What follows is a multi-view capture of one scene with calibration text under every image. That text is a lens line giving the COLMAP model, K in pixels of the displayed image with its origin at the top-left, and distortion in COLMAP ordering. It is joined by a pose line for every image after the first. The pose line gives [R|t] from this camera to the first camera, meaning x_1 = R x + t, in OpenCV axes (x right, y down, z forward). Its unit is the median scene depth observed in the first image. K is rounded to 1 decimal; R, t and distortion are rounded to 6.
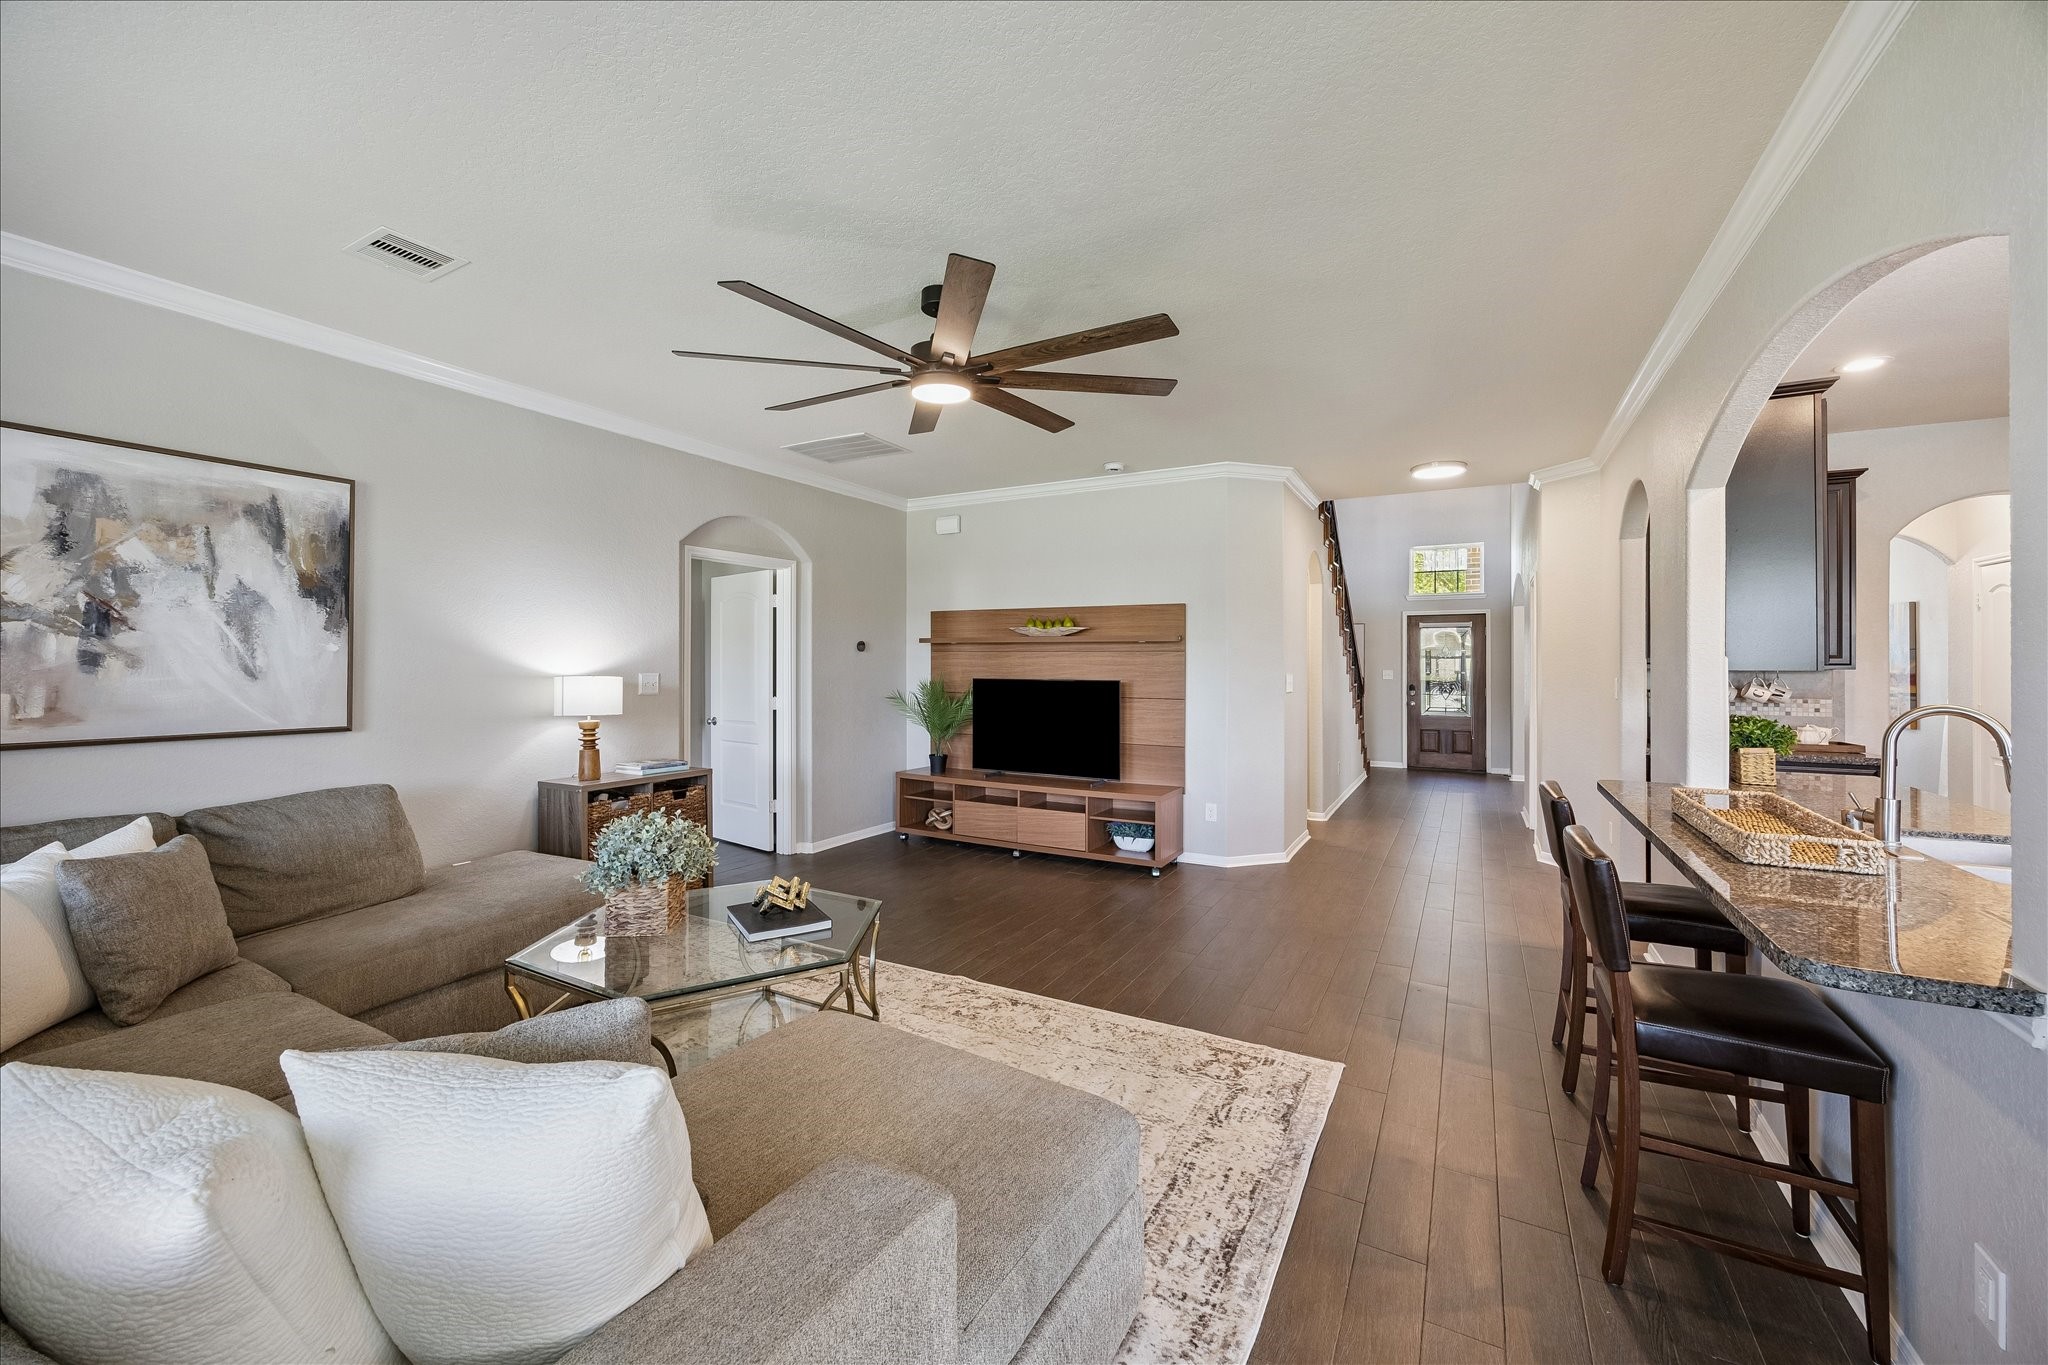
lens RADIAL K [[787.1, 0, 1036.8], [0, 787.1, 656.1], [0, 0, 1]] dist [-0.001325, 0.000097]
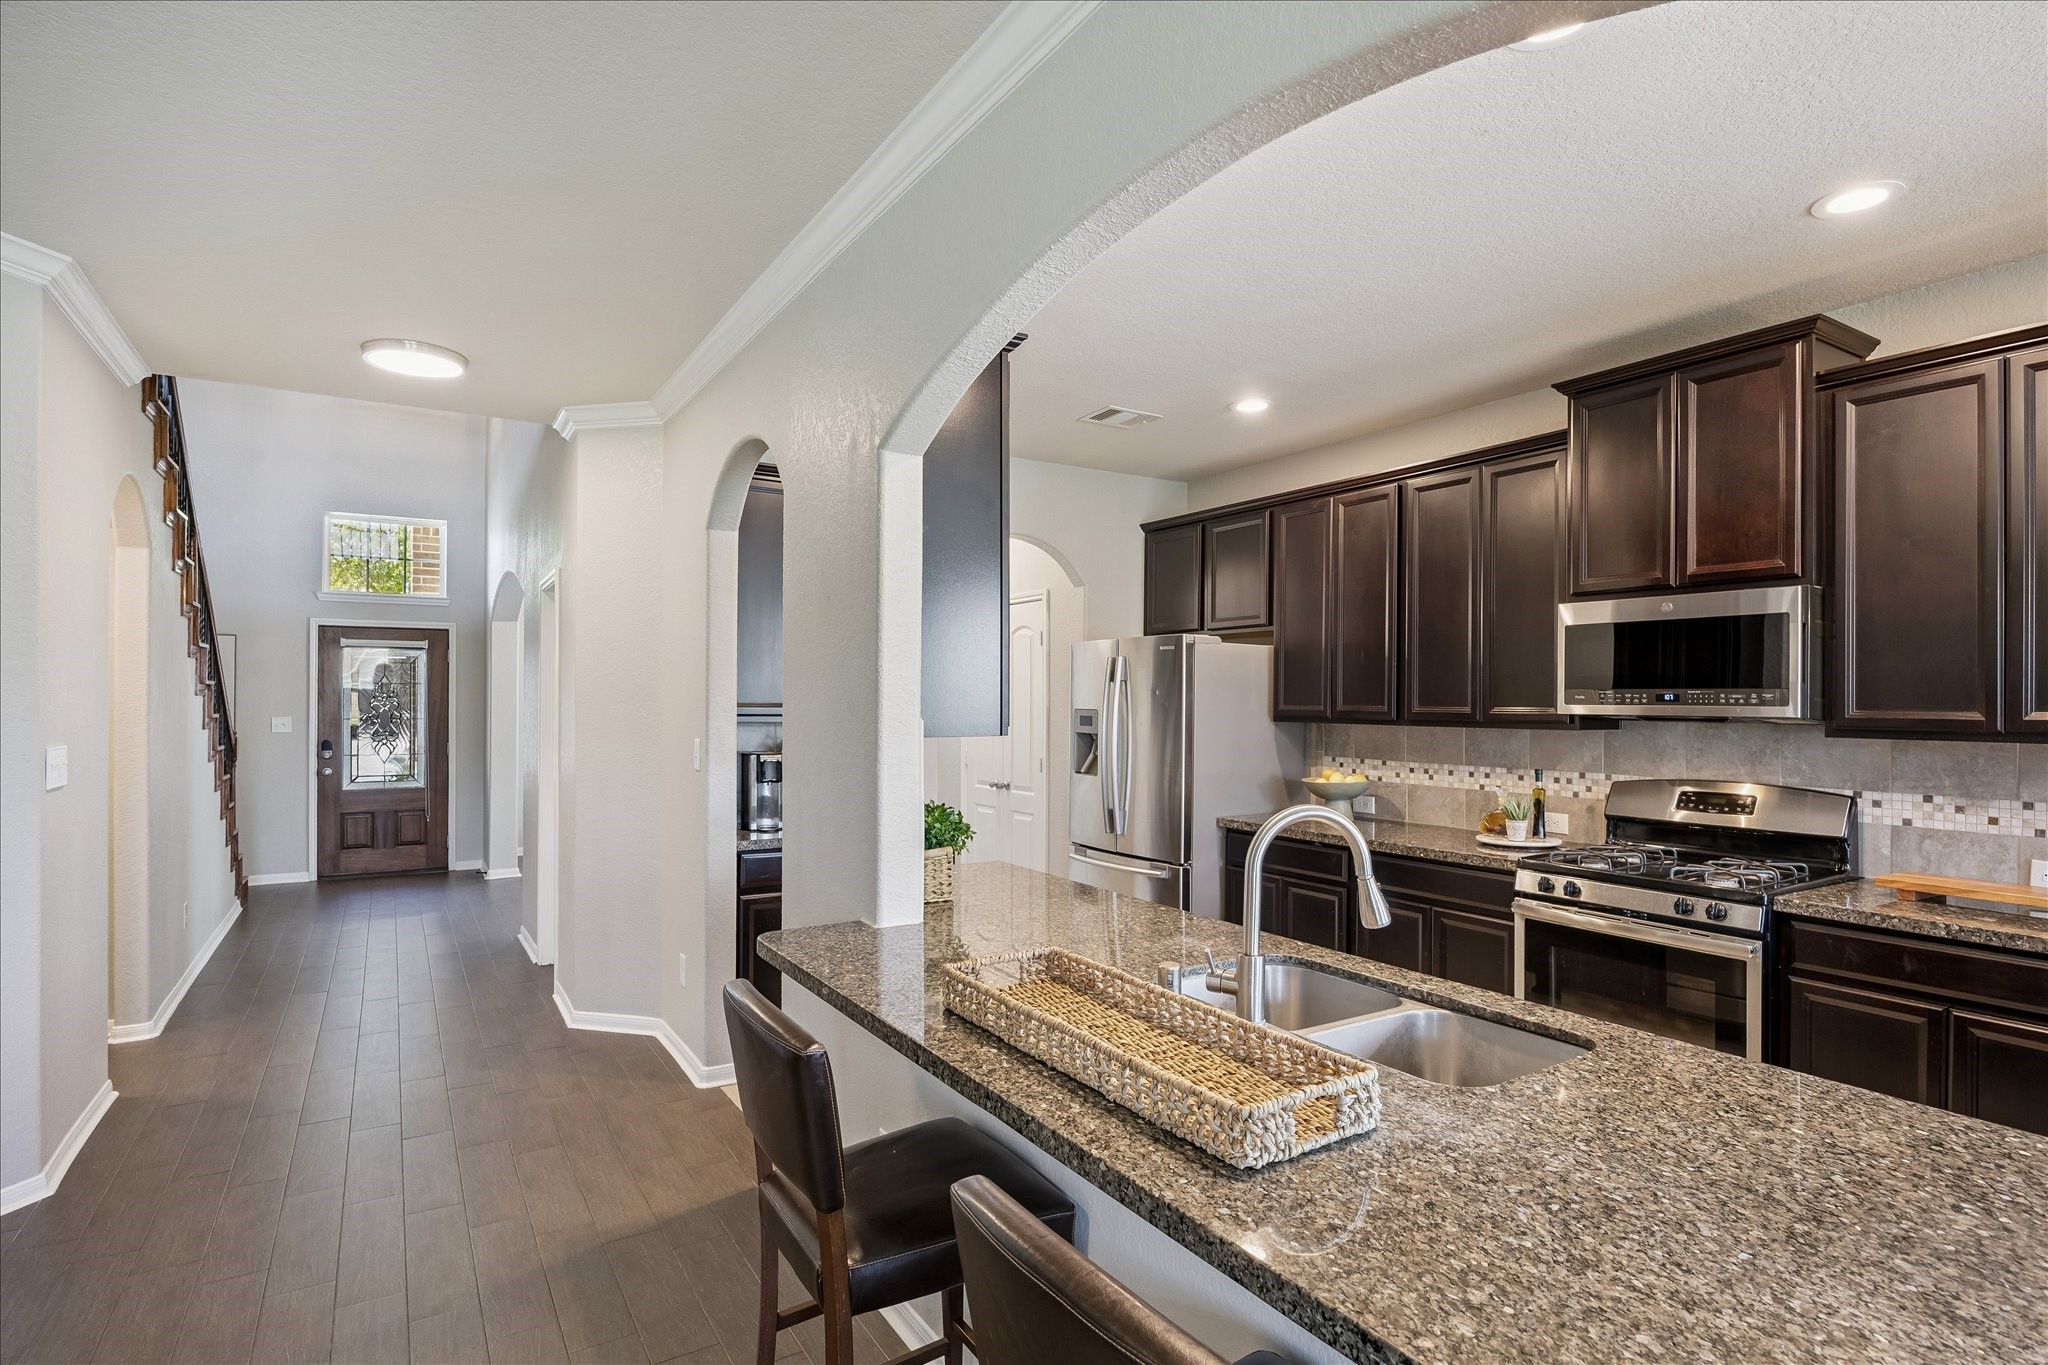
lens RADIAL K [[1040.1, 0, 1029.6], [0, 1040.1, 700.4], [0, 0, 1]] dist [-0.005722, -0.001861]
pose [[0.489661, -0.000909, 0.871913, 0.080187], [-0.010590, 0.999920, 0.006989, -0.009462], [-0.871849, -0.012656, 0.489612, 0.235695]]
